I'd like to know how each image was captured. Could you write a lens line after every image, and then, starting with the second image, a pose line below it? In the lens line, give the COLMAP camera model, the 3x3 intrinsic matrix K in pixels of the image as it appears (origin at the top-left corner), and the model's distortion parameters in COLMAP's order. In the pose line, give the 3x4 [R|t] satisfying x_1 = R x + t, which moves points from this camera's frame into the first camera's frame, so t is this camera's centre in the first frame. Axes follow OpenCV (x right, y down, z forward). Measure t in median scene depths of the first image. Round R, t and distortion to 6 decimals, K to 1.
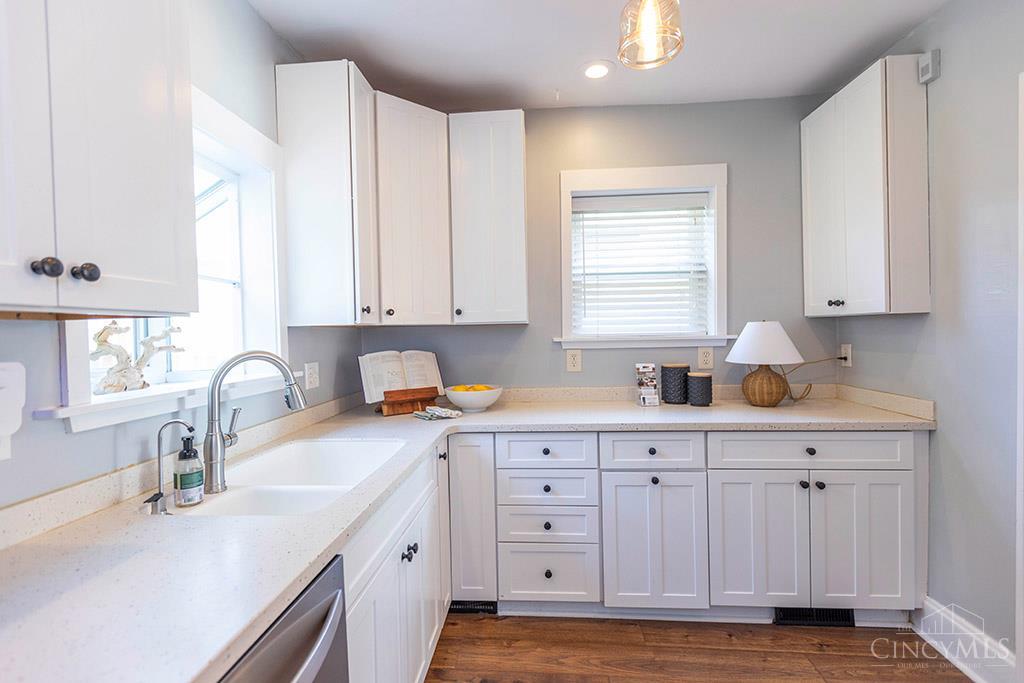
lens RADIAL K [[483.0, 0, 509.8], [0, 483.0, 339.6], [0, 0, 1]] dist [0.013683, 0.000113]
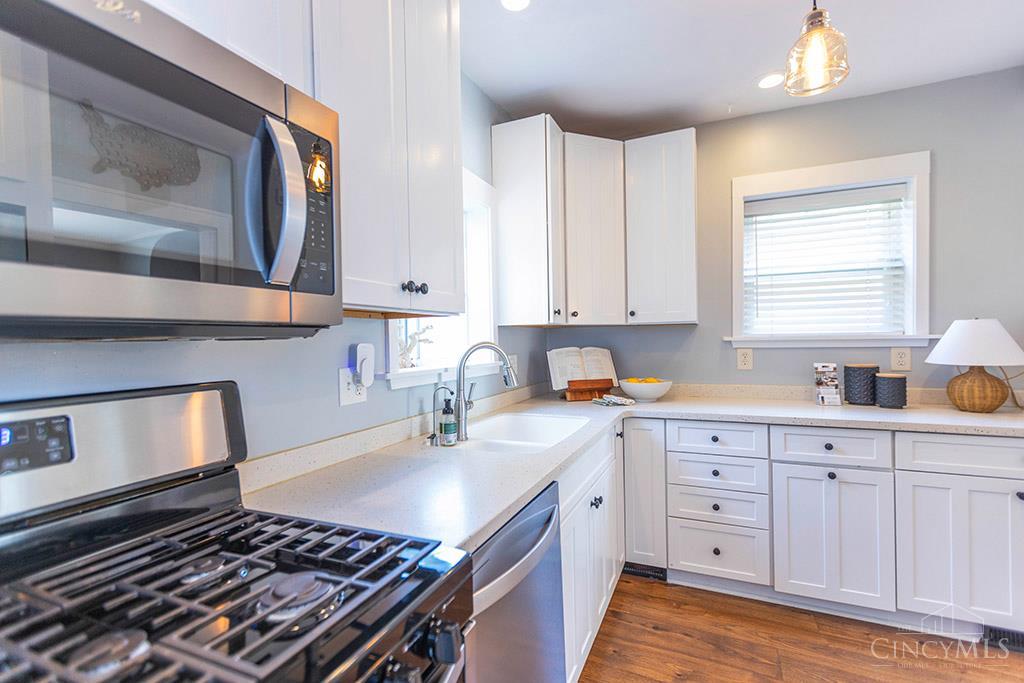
lens RADIAL K [[477.7, 0, 507.6], [0, 477.7, 344.6], [0, 0, 1]] dist [0.010292, -0.000364]
pose [[0.943511, 0.007037, -0.331266, -0.009987], [-0.007621, 0.999971, -0.000464, 0.020774], [0.331253, 0.002963, 0.943537, -0.174417]]
